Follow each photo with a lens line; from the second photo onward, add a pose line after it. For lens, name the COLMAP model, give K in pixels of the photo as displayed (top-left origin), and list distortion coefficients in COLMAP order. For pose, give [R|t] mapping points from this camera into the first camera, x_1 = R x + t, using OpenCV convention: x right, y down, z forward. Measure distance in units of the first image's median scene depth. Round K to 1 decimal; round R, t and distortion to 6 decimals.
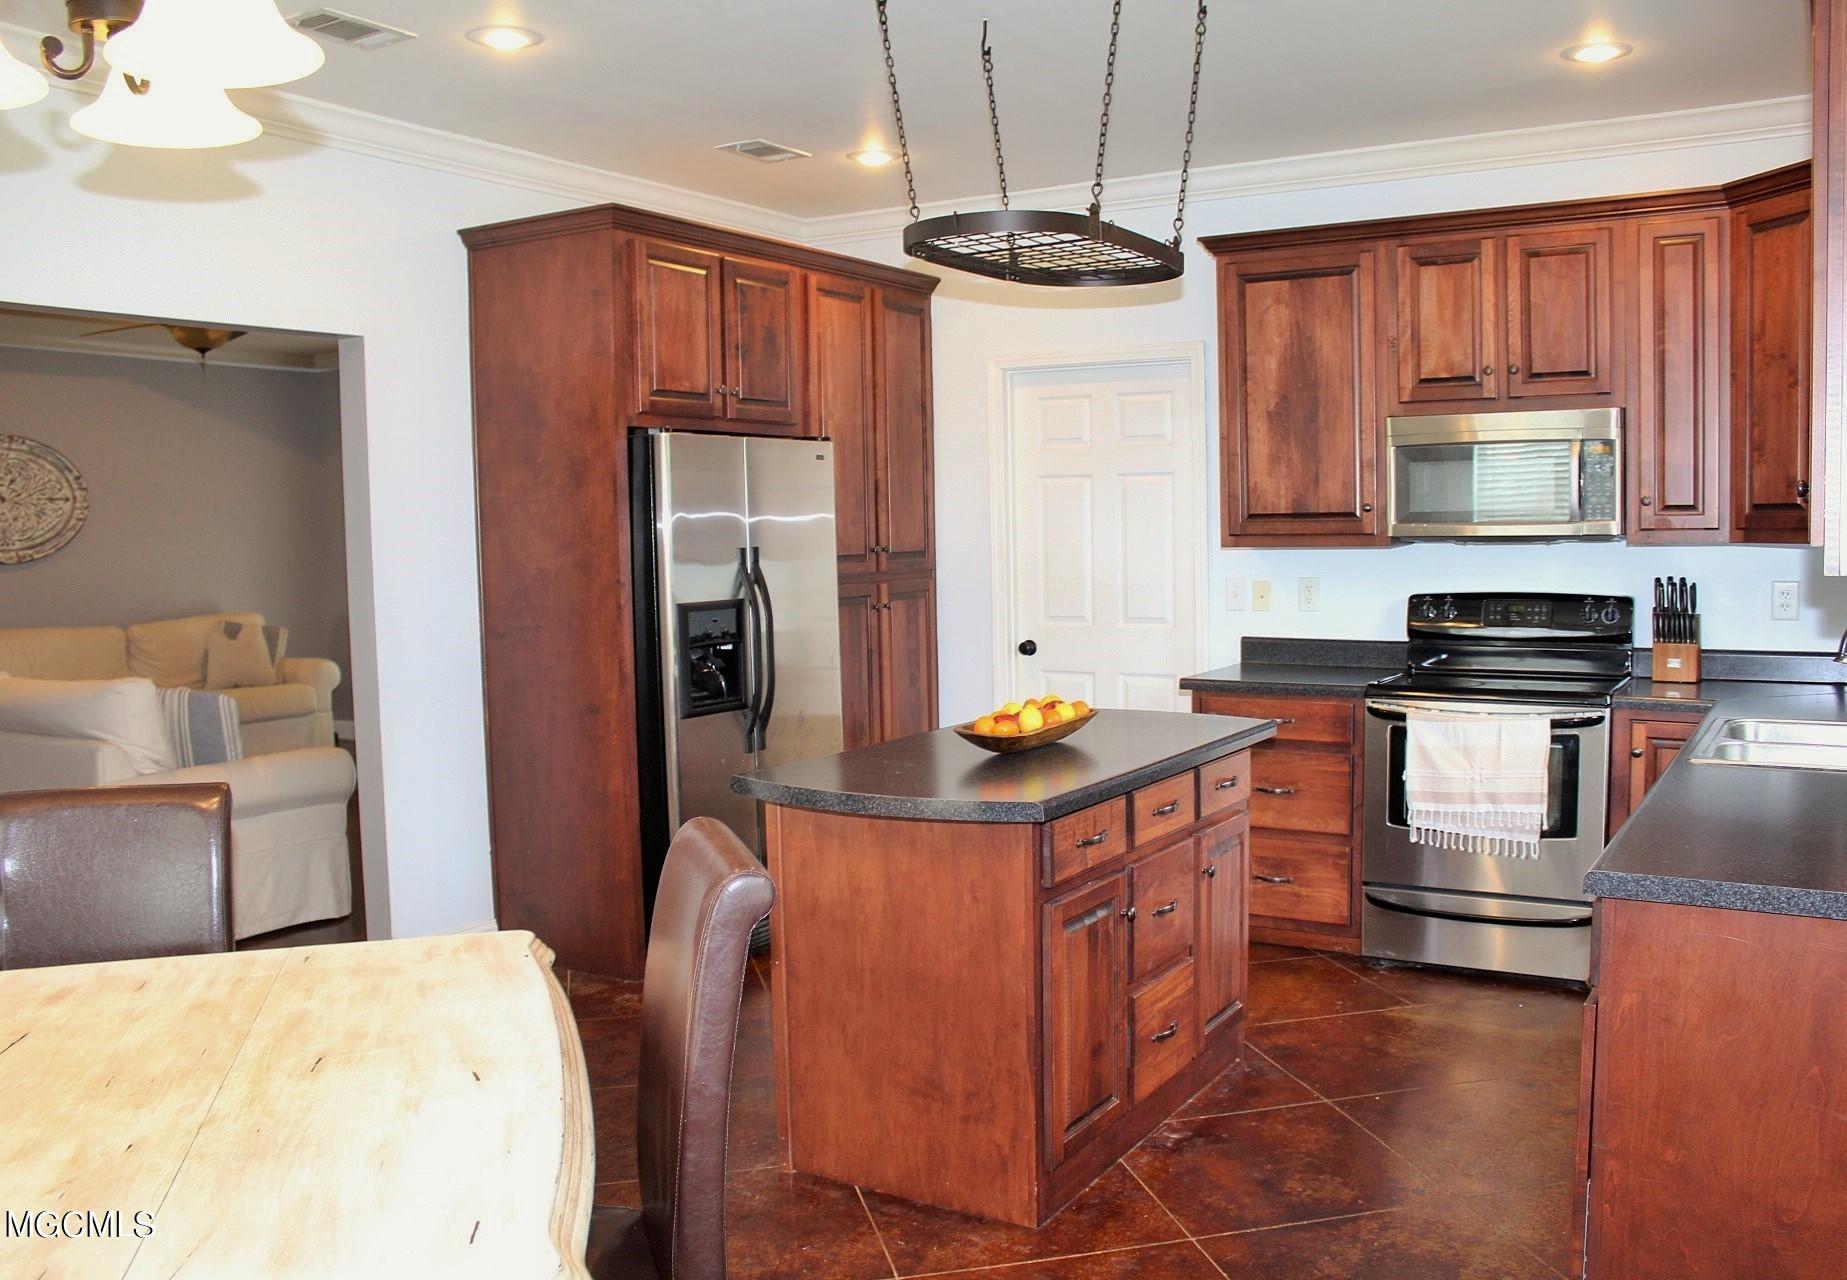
lens RADIAL K [[1625.7, 0, 923.5], [0, 1625.7, 640.0], [0, 0, 1]] dist [-0.070799, 0.018861]
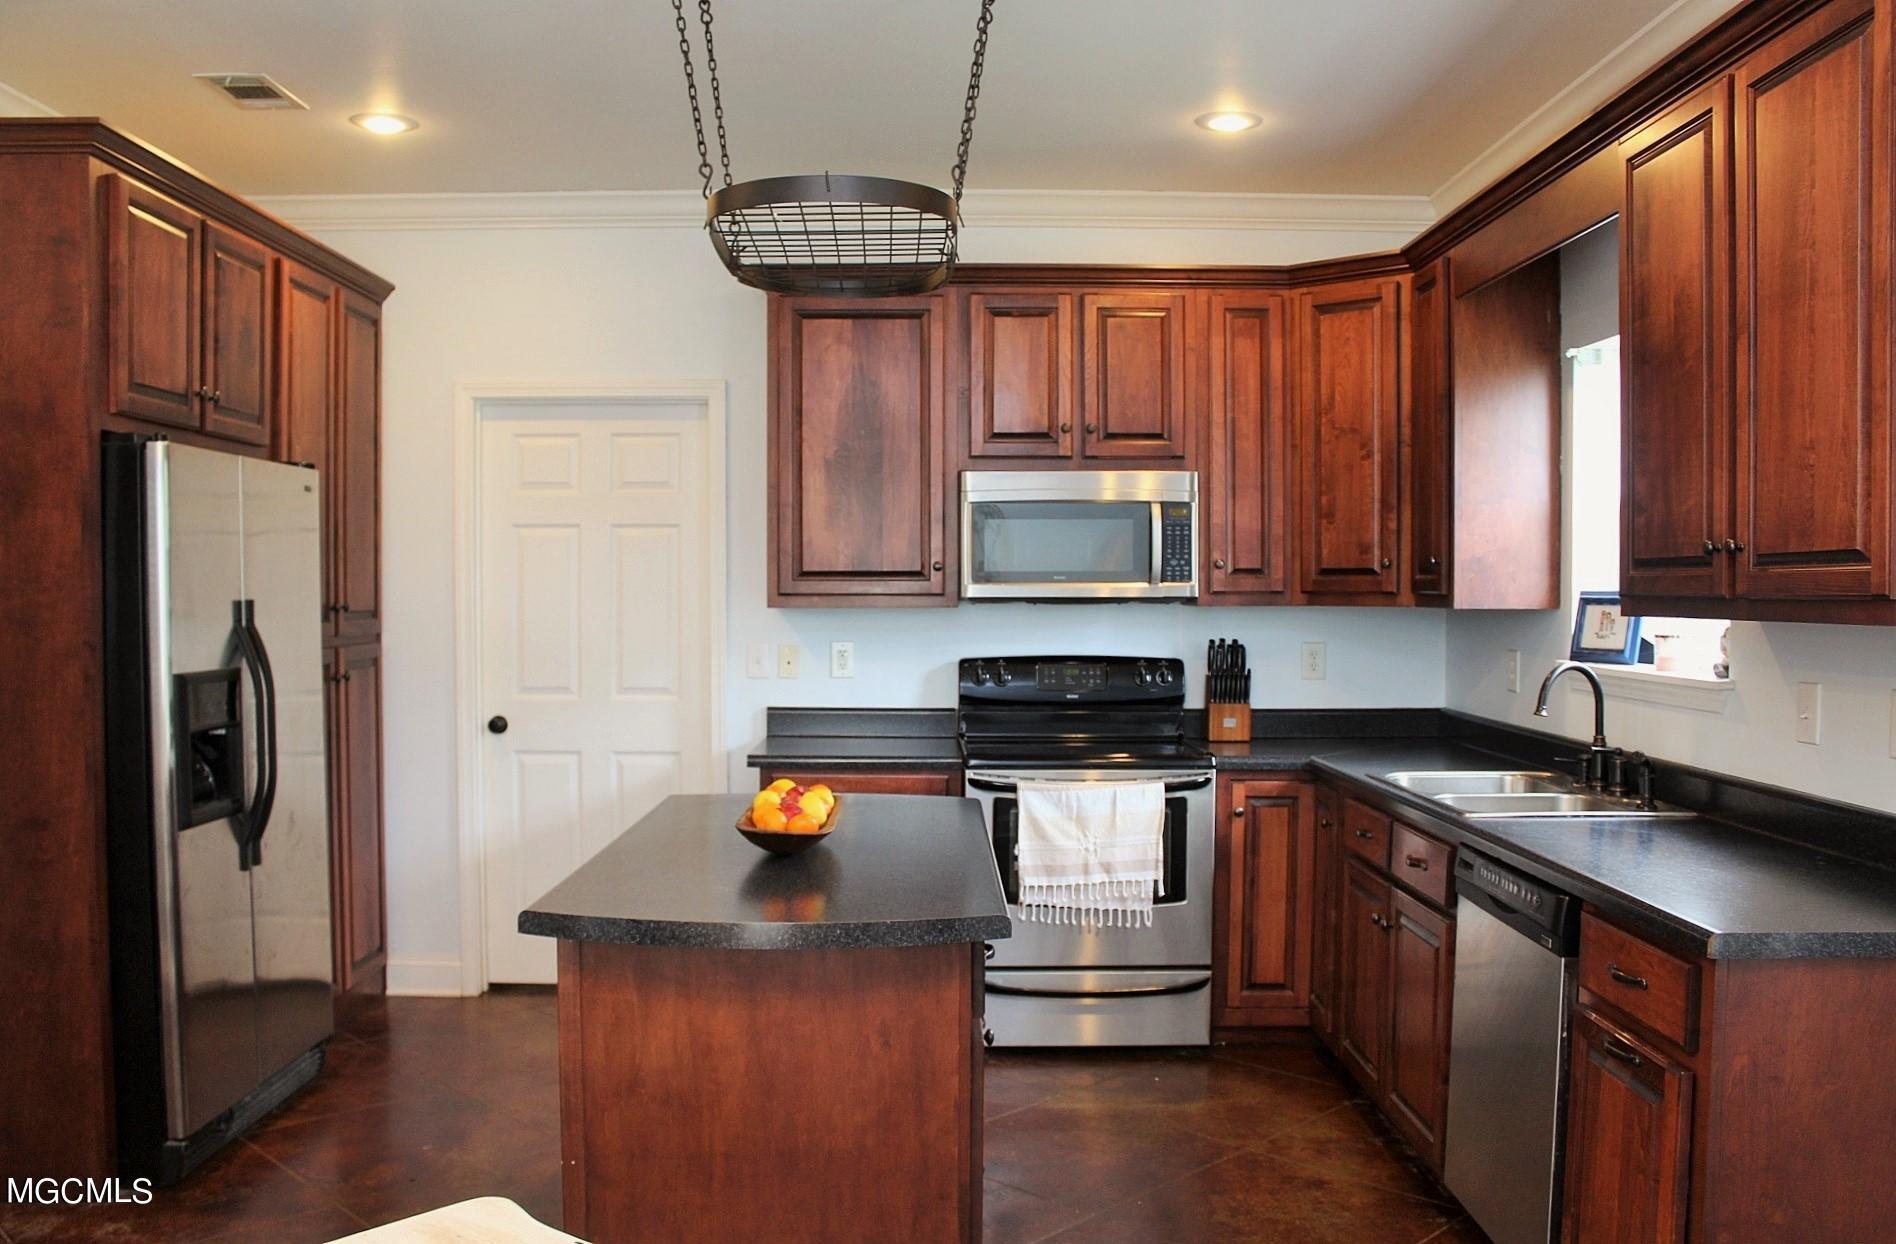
lens RADIAL K [[1631.5, 0, 948.0], [0, 1631.5, 622.0], [0, 0, 1]] dist [-0.153876, 0.168609]
pose [[0.852964, 0.006851, 0.521924, -0.229537], [0.022742, 0.998477, -0.050274, -0.001921], [-0.521473, 0.054751, 0.851509, 0.206844]]
